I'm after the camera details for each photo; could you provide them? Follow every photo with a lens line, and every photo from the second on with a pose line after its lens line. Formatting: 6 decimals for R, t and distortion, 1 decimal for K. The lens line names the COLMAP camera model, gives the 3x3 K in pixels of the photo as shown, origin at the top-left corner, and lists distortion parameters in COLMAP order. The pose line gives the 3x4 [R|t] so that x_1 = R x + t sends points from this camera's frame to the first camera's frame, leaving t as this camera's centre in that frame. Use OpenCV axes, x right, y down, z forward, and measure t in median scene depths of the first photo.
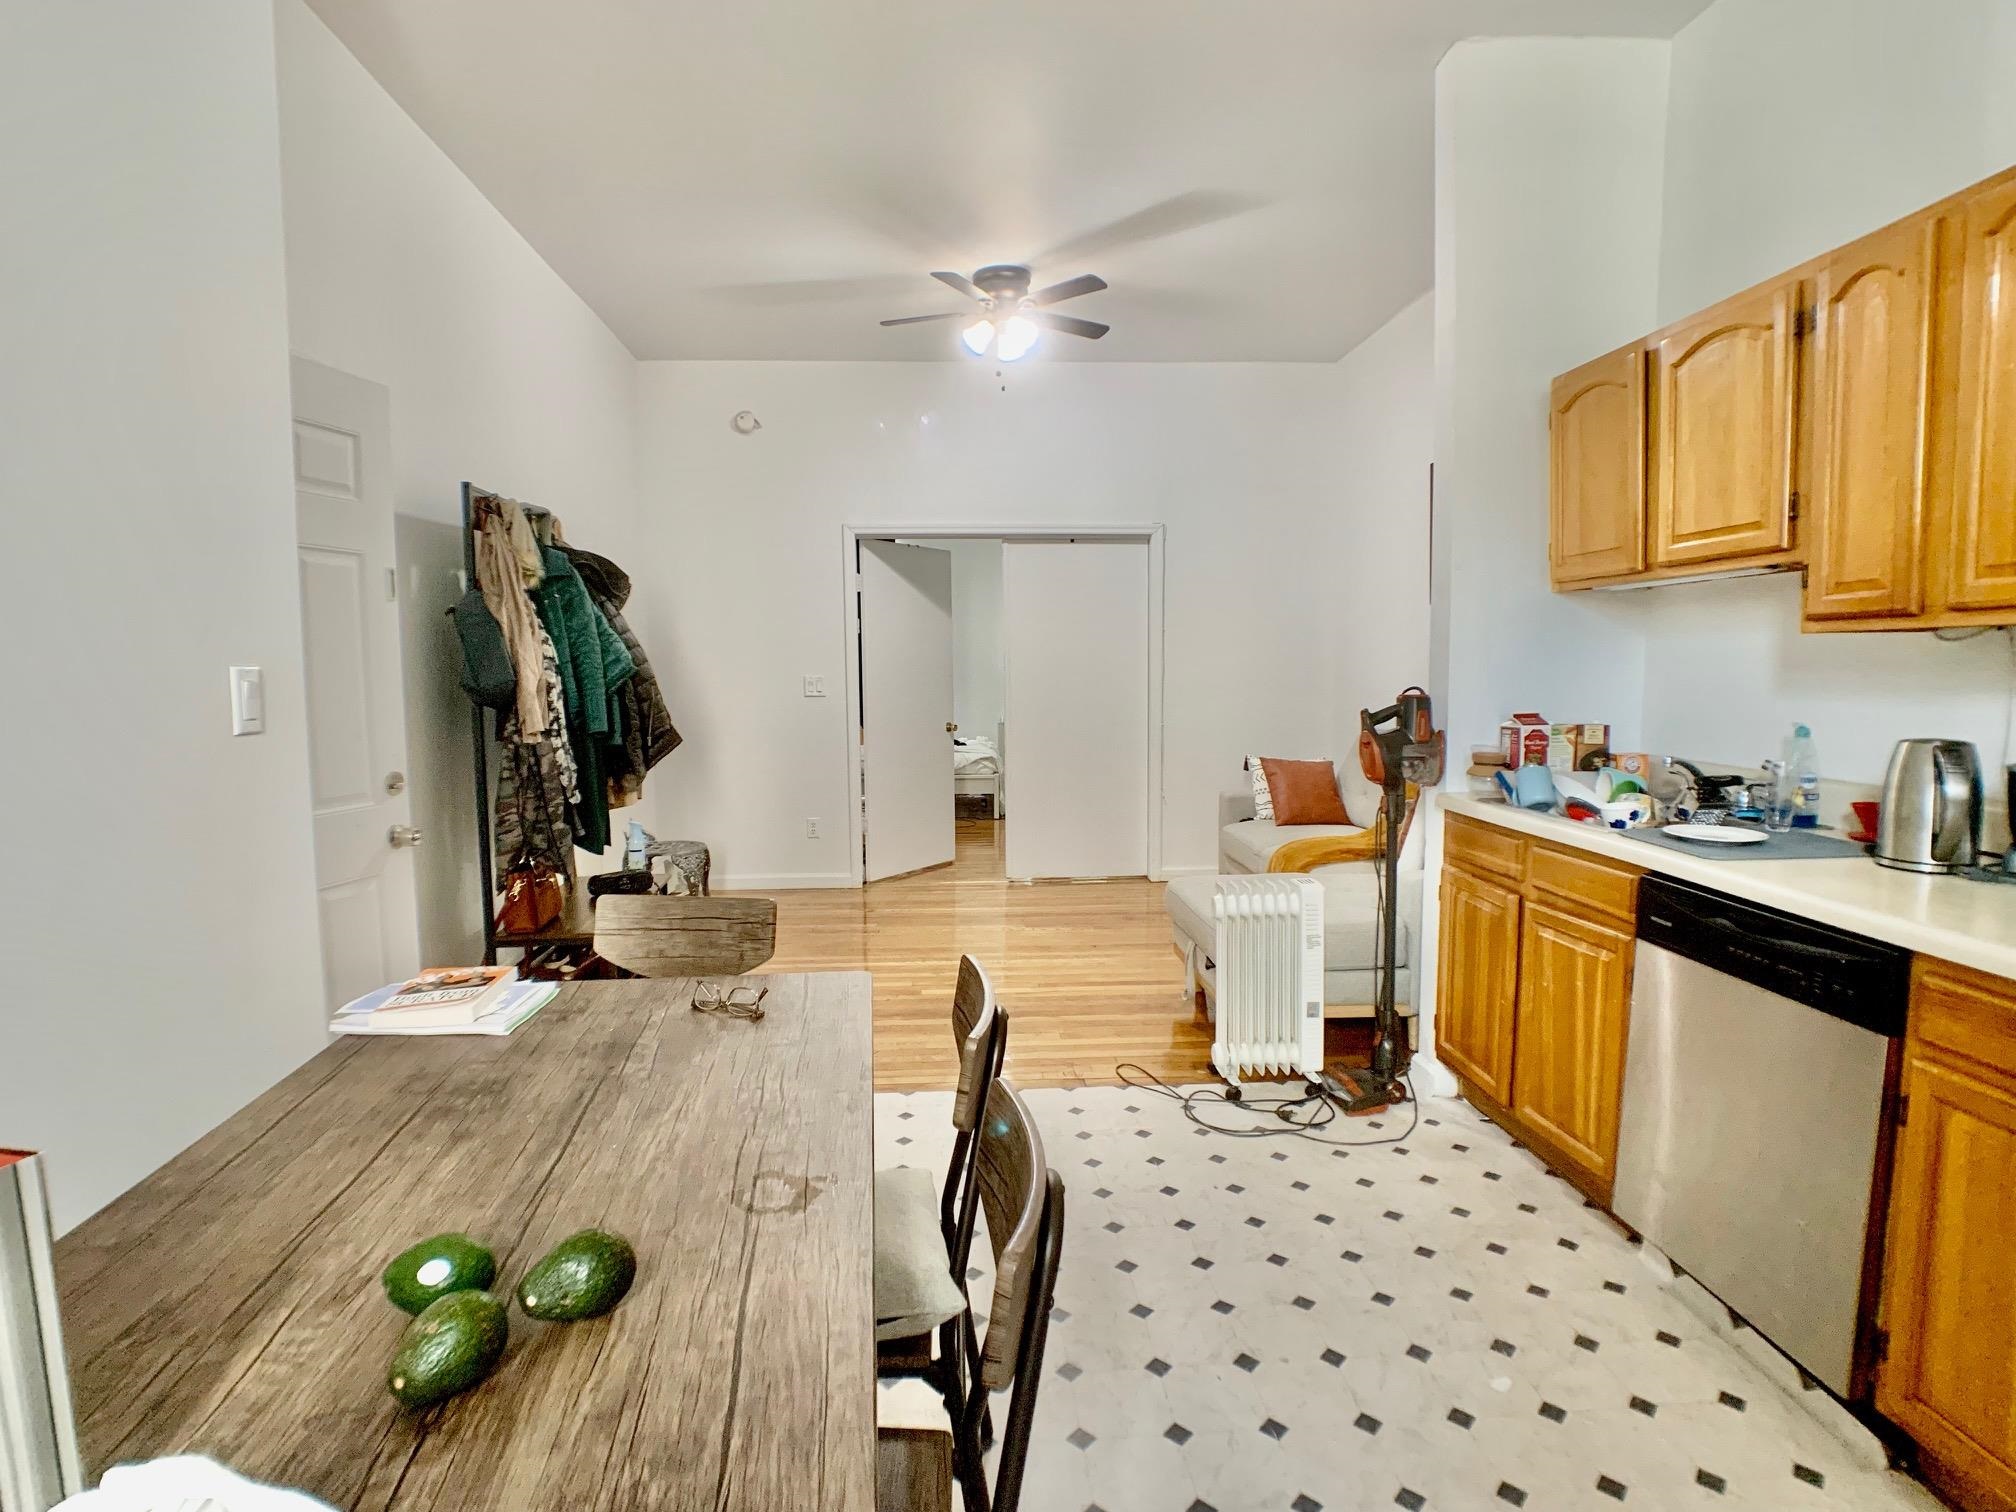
lens RADIAL K [[1090.4, 0, 993.6], [0, 1090.4, 753.1], [0, 0, 1]] dist [-0.002181, -0.000076]
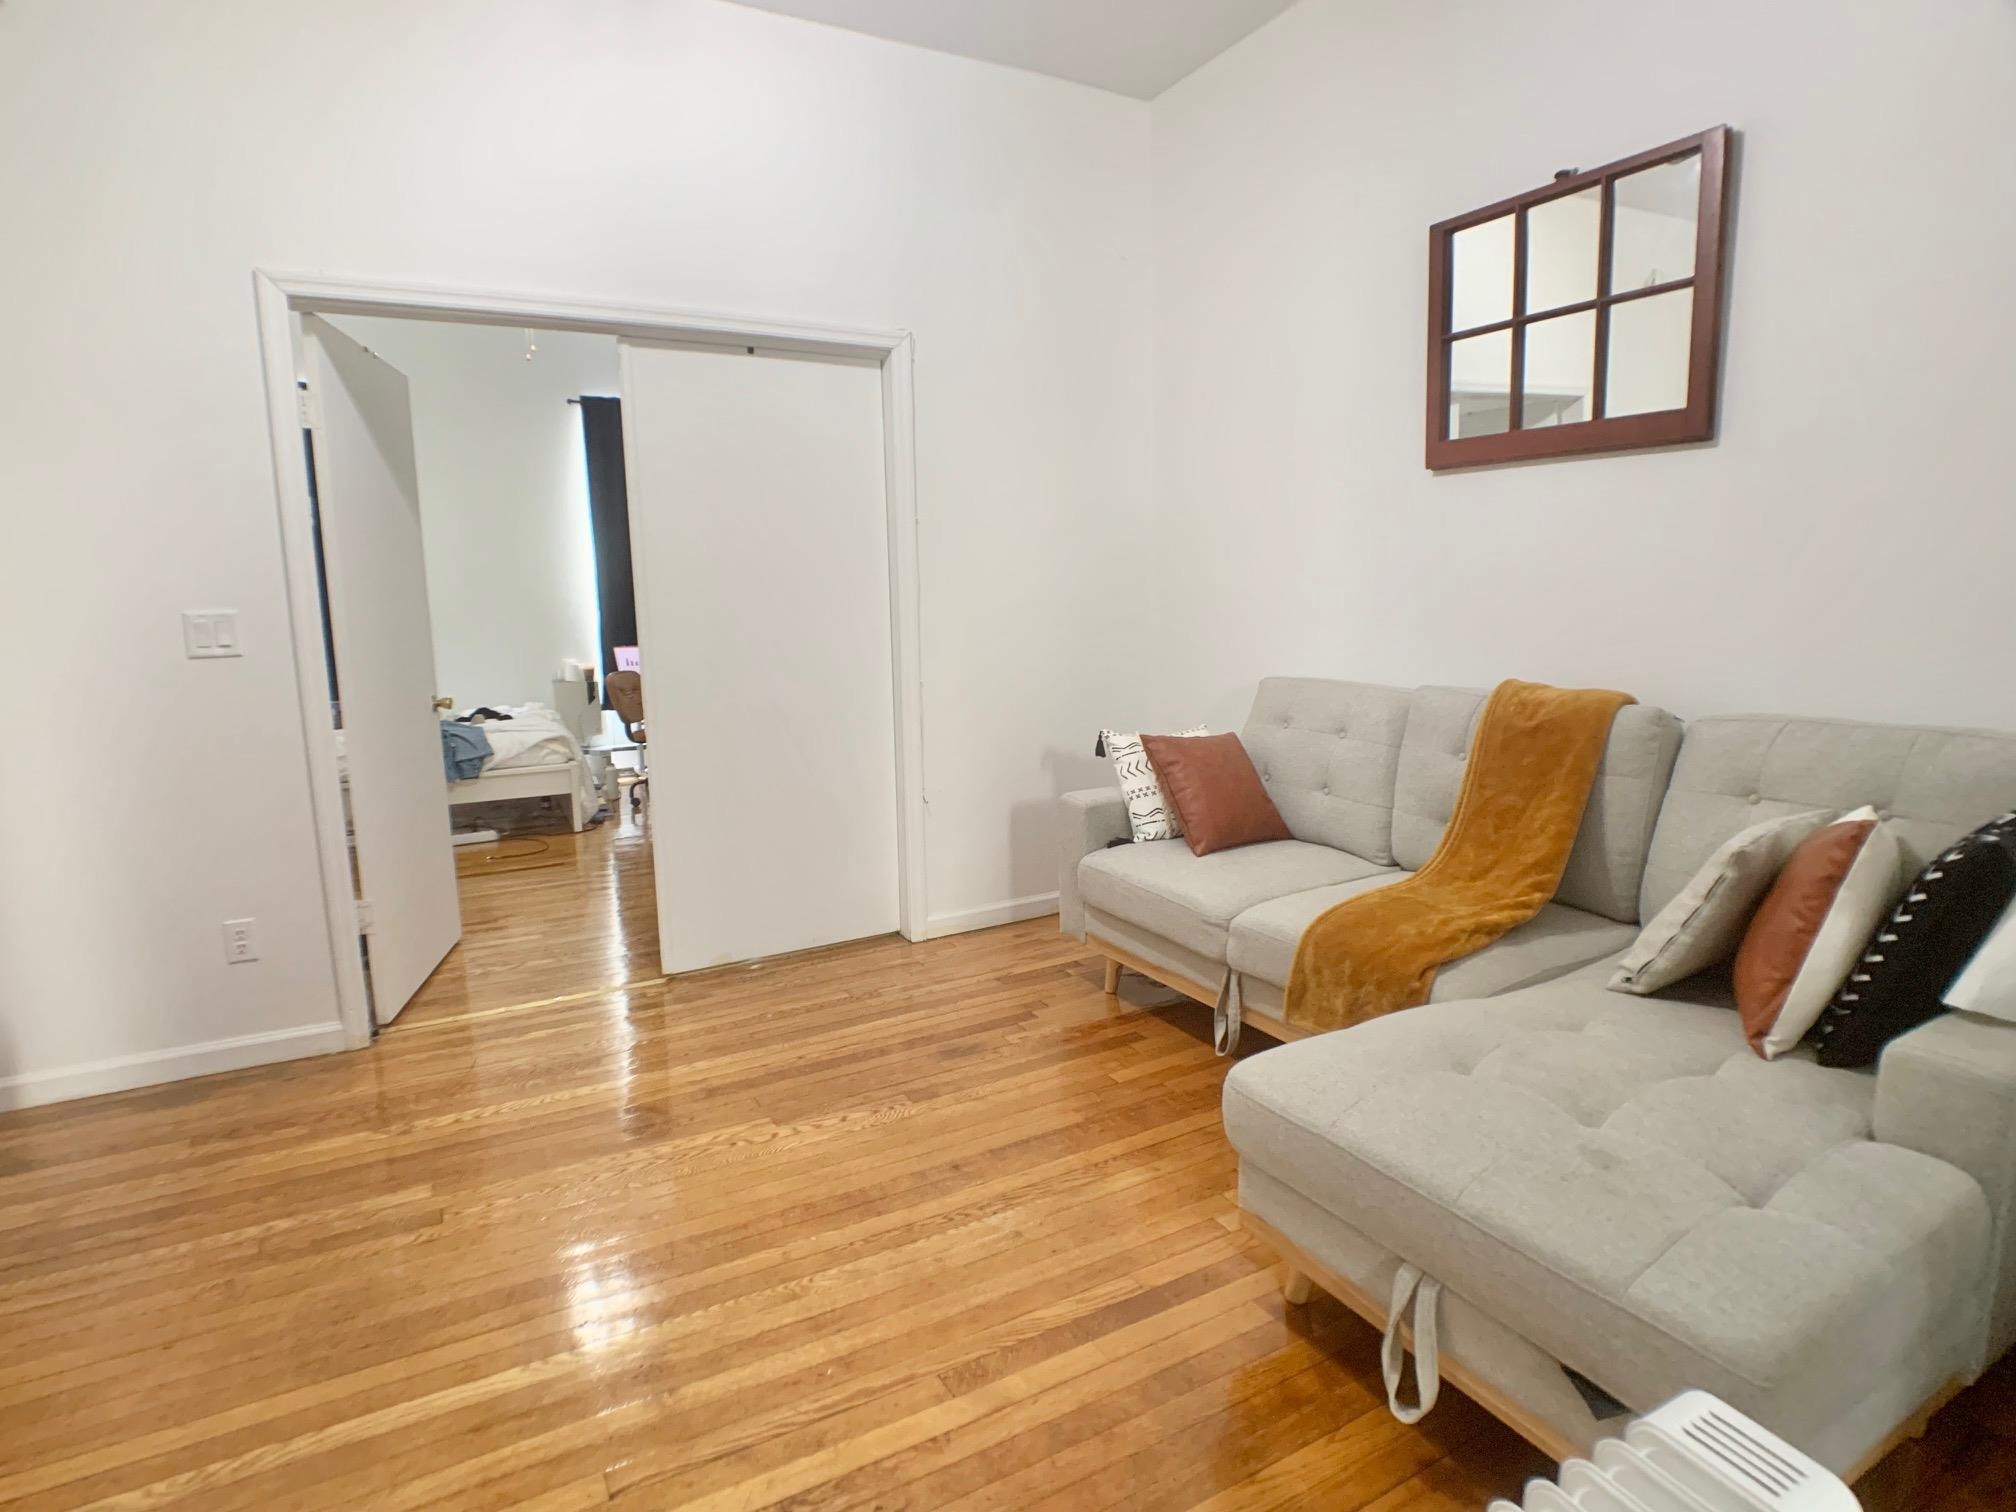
lens RADIAL K [[1079.1, 0, 982.2], [0, 1079.1, 759.4], [0, 0, 1]] dist [-0.025645, 0.001656]
pose [[0.905033, -0.077415, 0.418236, -0.113362], [0.050249, 0.995871, 0.075599, -0.048435], [-0.422362, -0.047404, 0.905187, 0.822479]]
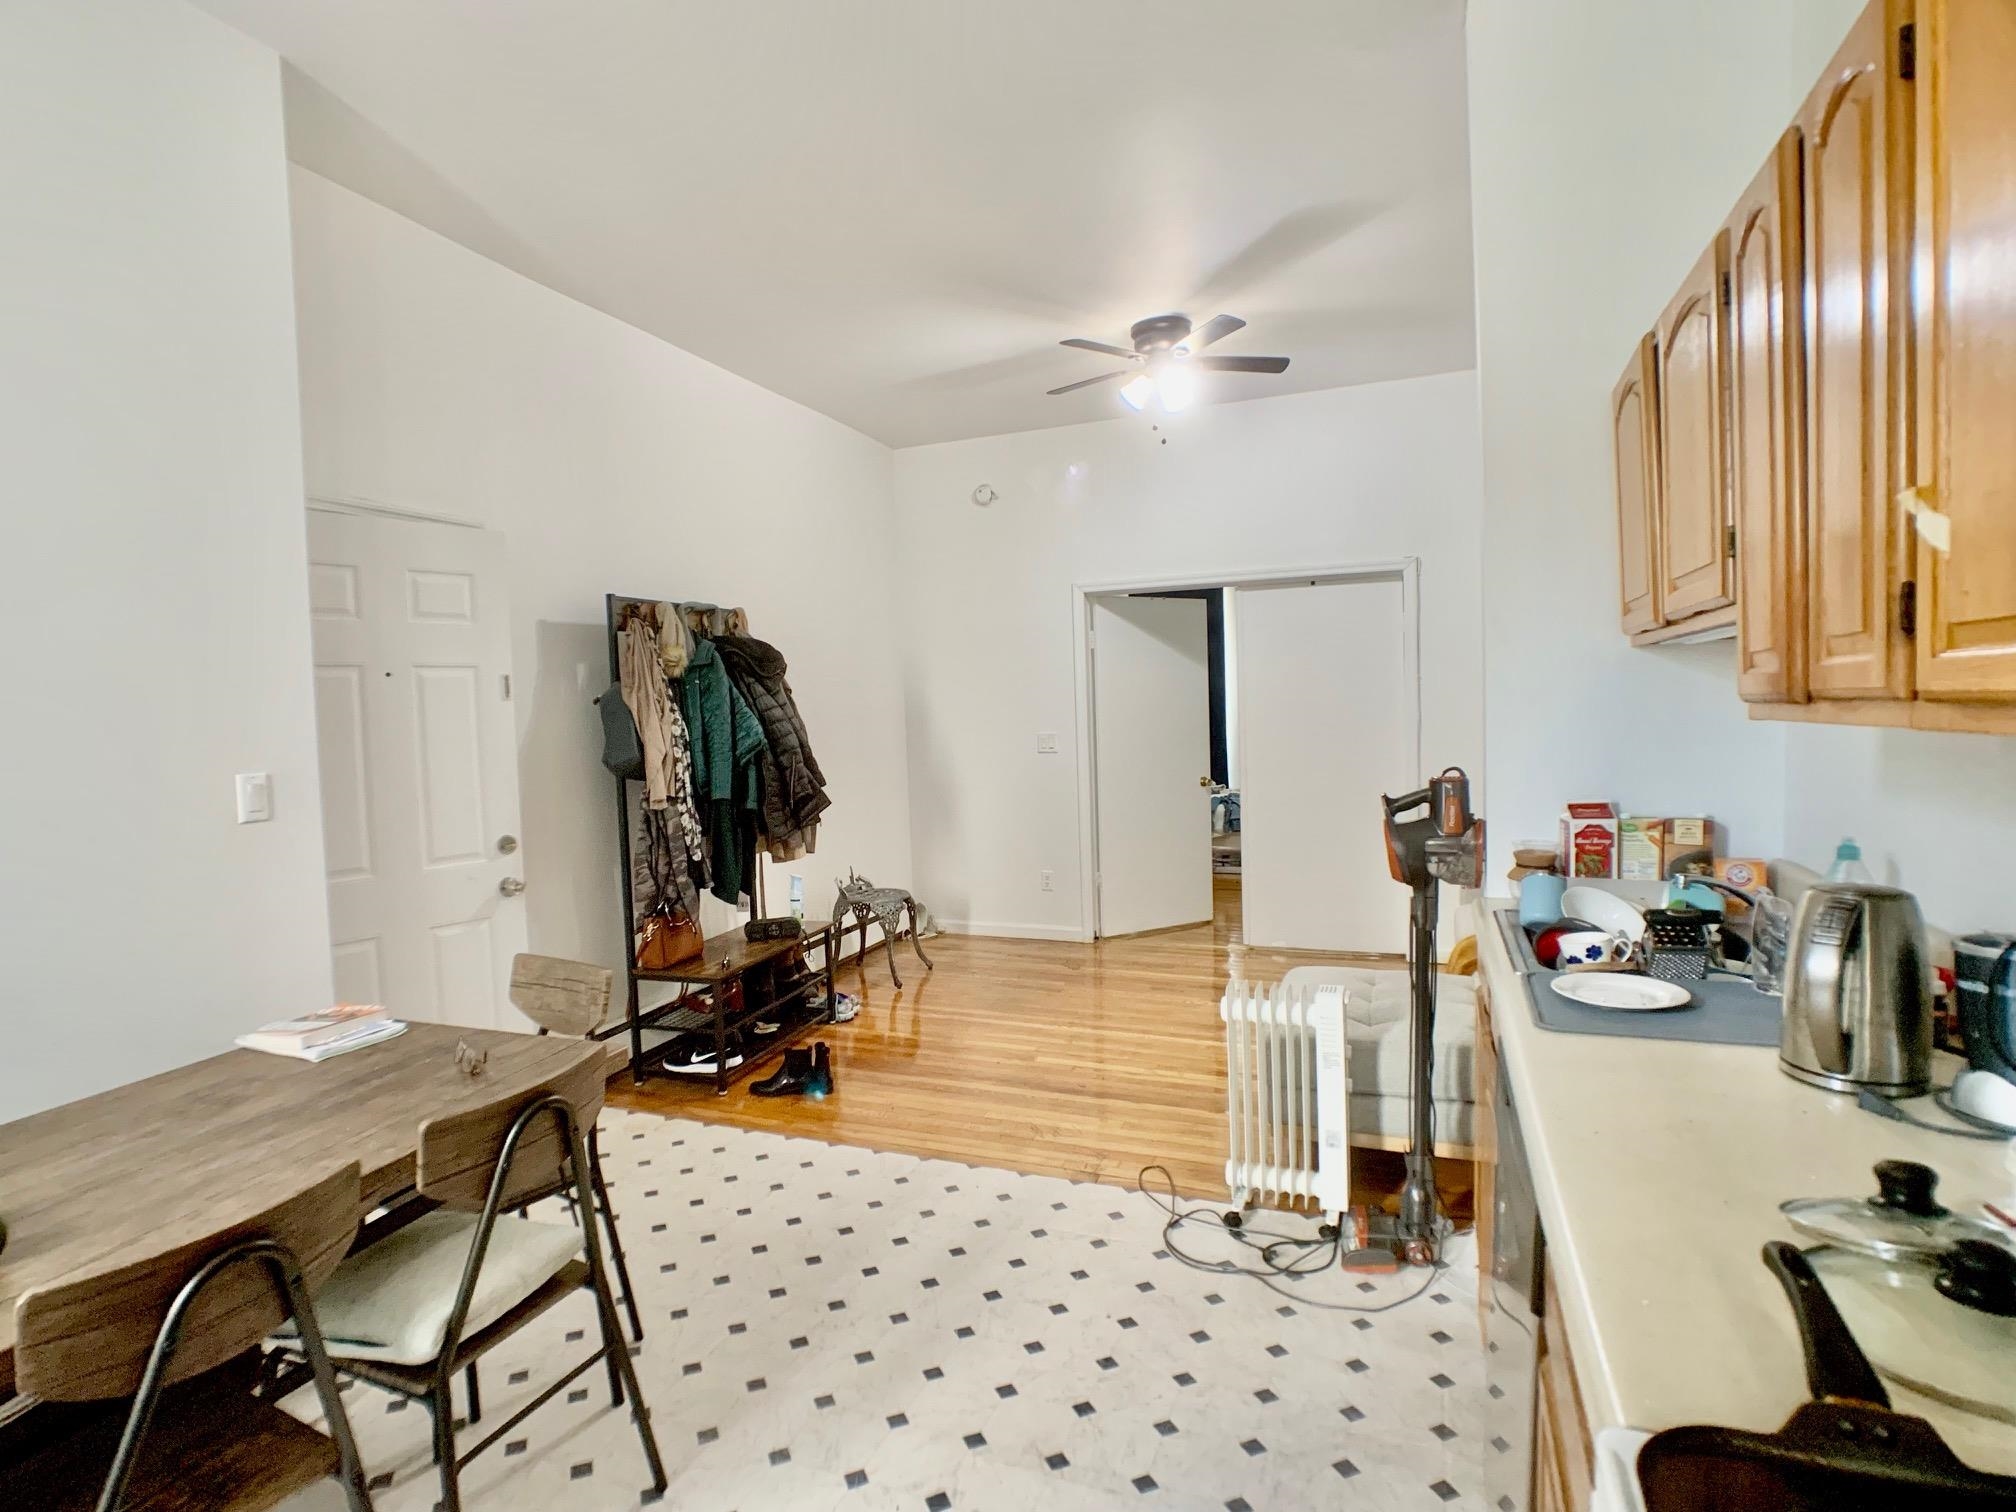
lens RADIAL K [[1086.9, 0, 960.1], [0, 1086.9, 762.3], [0, 0, 1]] dist [-0.030471, -0.000644]
pose [[0.892786, 0.003074, -0.450470, 0.392739], [-0.012263, 0.999772, -0.017482, -0.042429], [0.450314, 0.021132, 0.892620, 0.092557]]
